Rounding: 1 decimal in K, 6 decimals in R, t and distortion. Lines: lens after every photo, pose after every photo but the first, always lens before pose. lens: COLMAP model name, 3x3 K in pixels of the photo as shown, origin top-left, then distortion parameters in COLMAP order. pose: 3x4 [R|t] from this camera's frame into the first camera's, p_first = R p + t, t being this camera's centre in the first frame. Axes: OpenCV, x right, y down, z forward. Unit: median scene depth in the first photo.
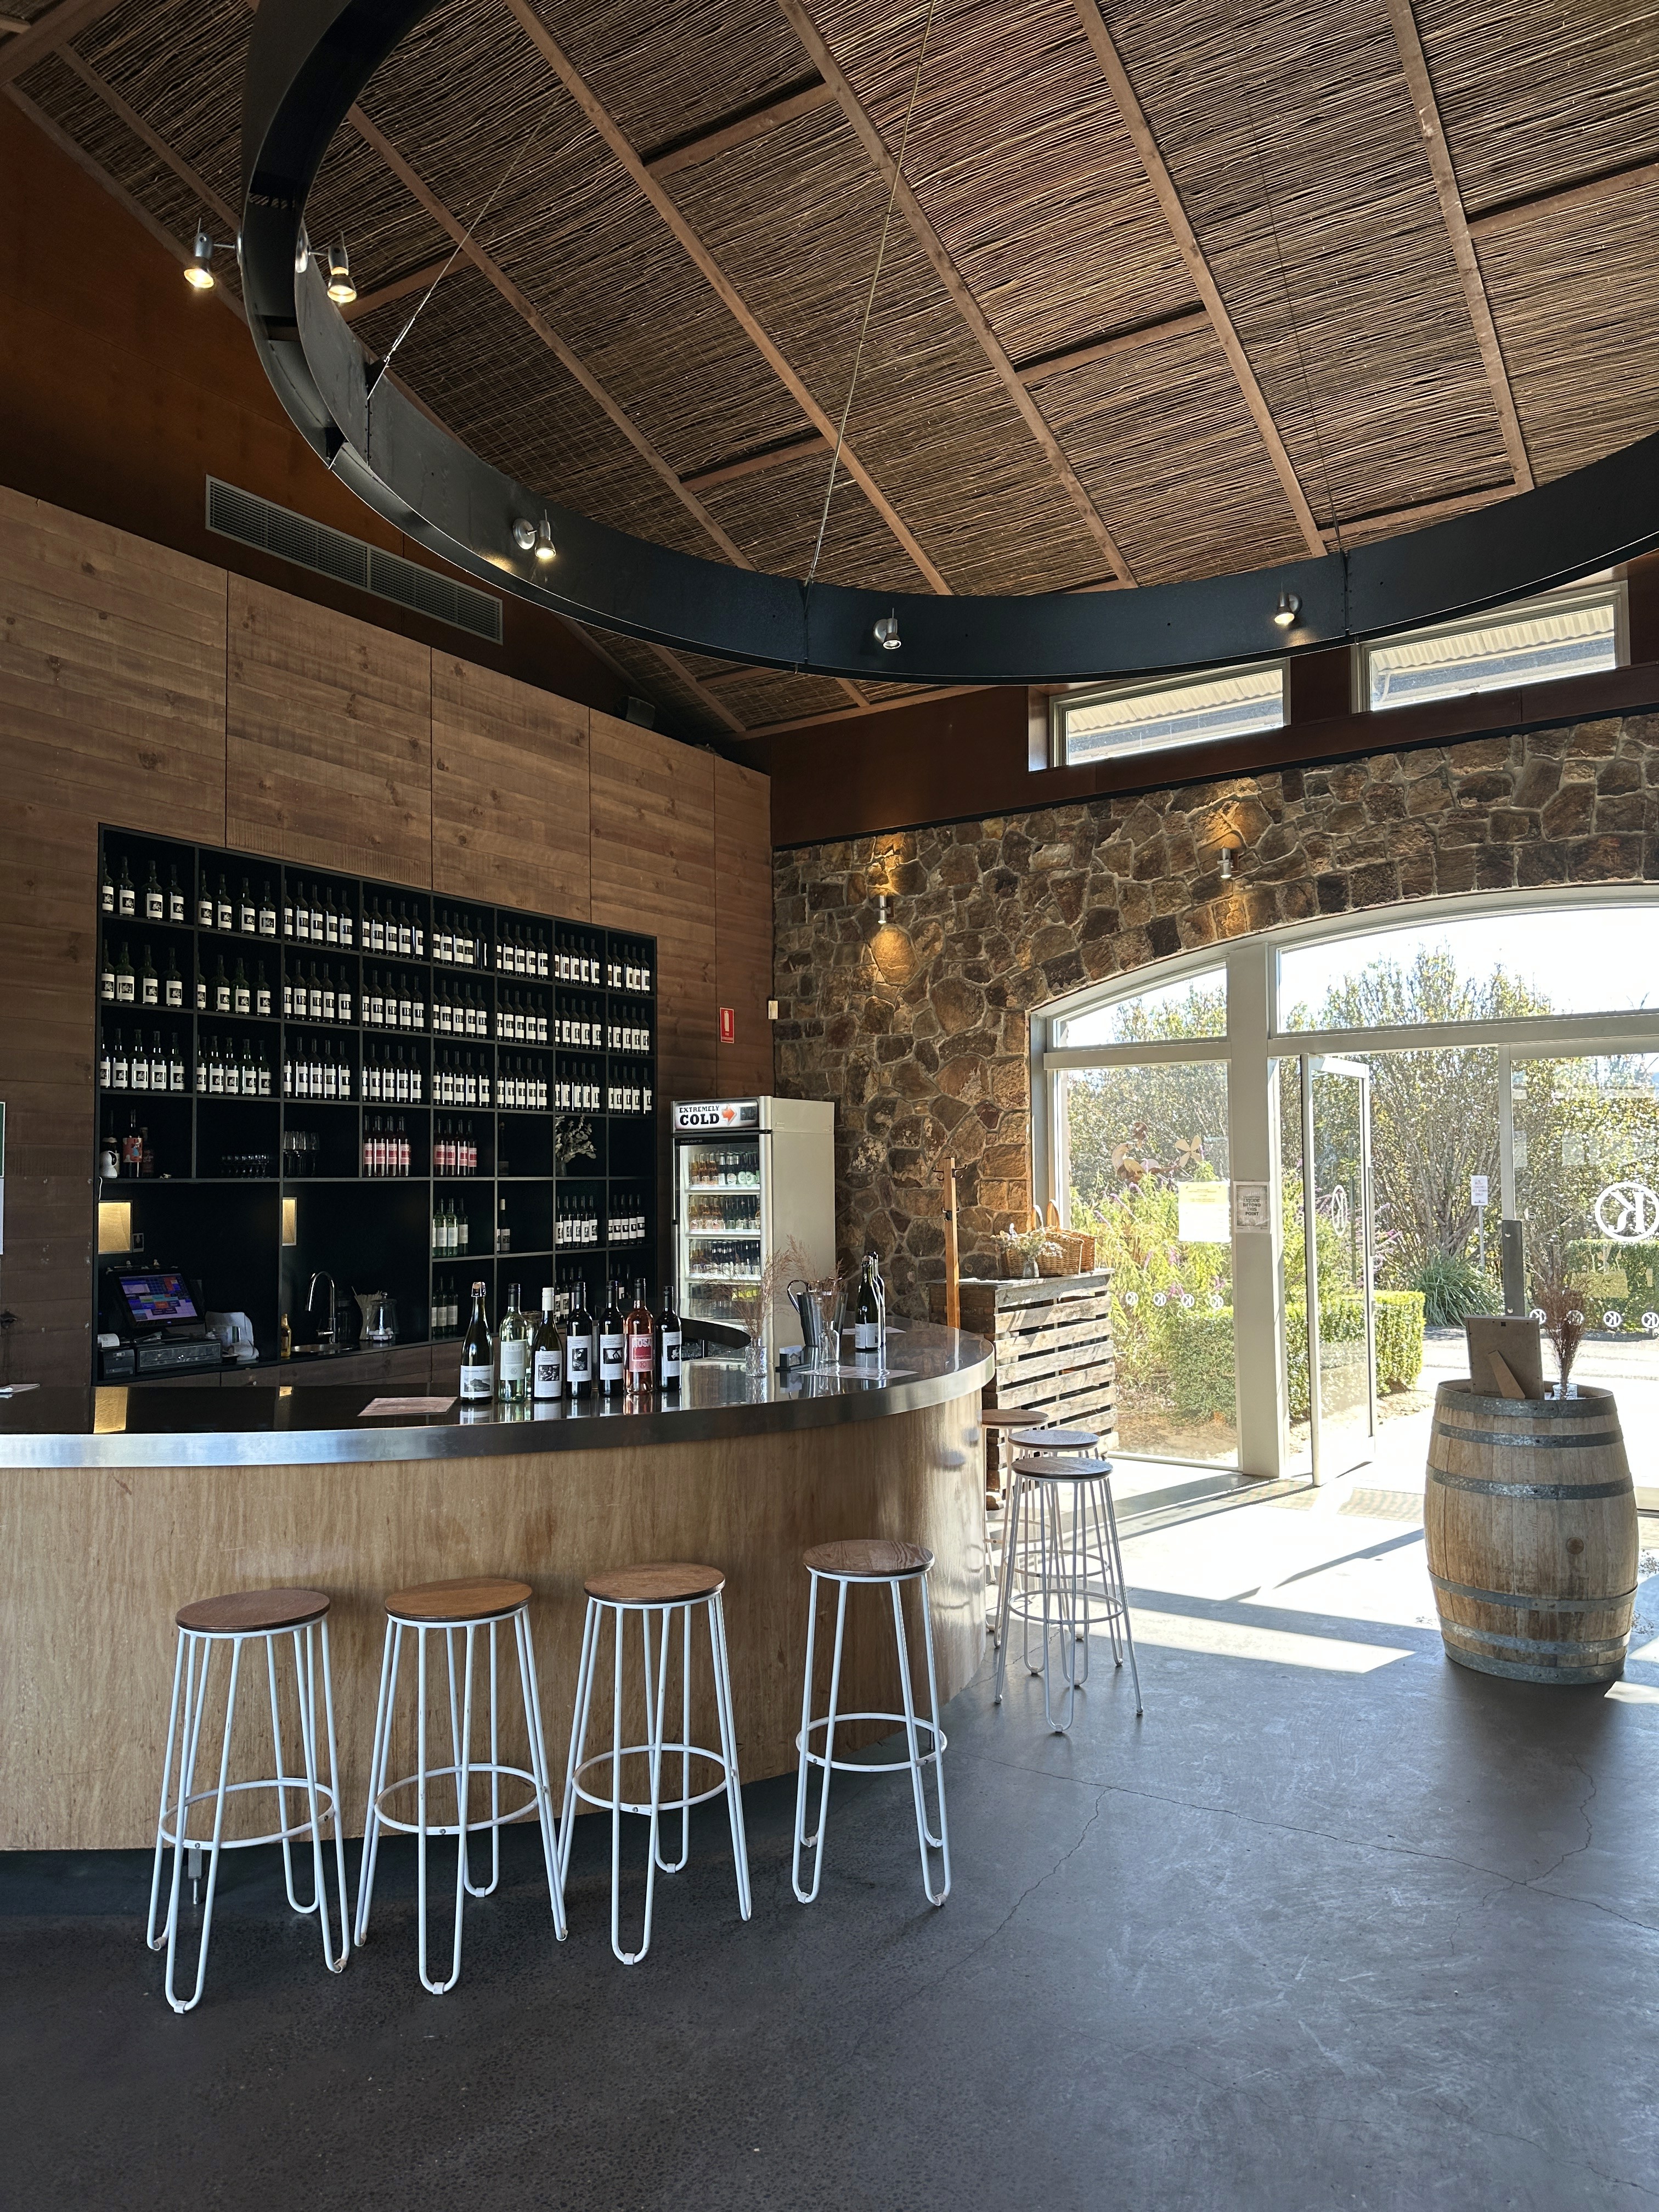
lens RADIAL K [[1572.1, 0, 833.5], [0, 1572.1, 1107.0], [0, 0, 1]] dist [0.202255, -0.419919]
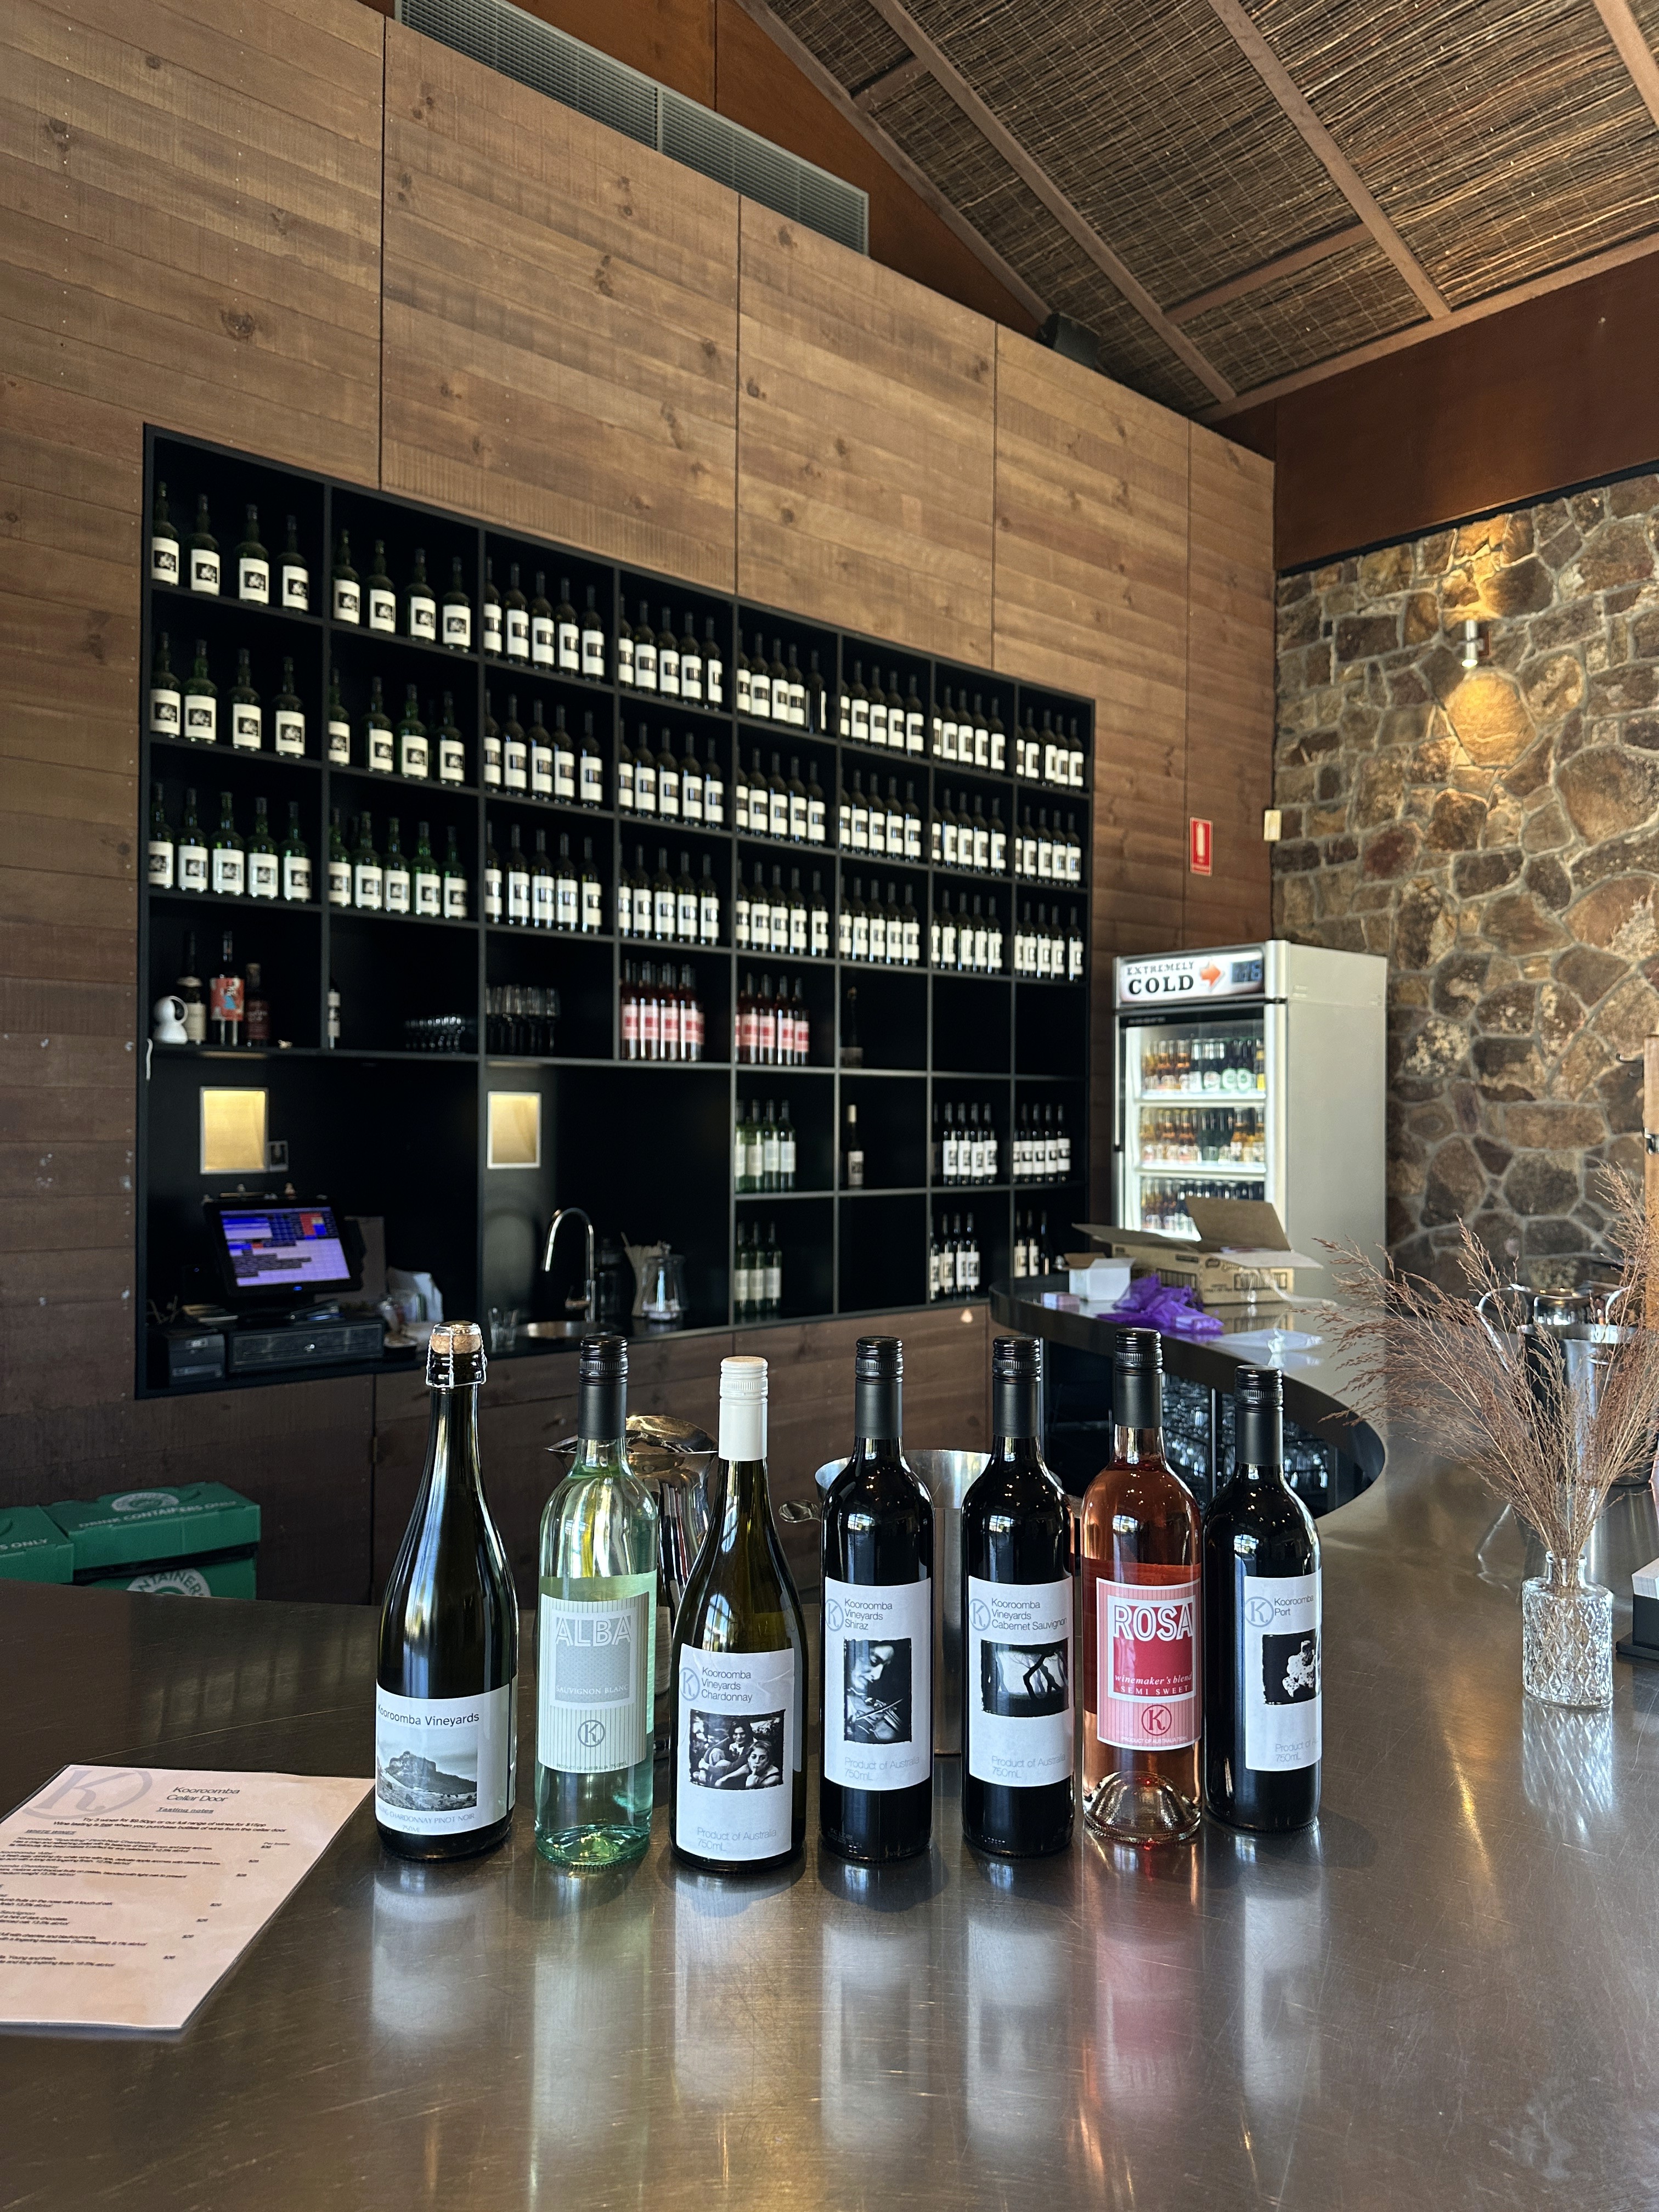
lens RADIAL K [[1572.1, 0, 833.5], [0, 1572.1, 1107.0], [0, 0, 1]] dist [0.202255, -0.419919]
pose [[0.967219, 0.012950, -0.253611, -0.054018], [-0.002805, 0.999183, 0.040322, 0.033381], [0.253926, -0.038289, 0.966465, 0.384171]]
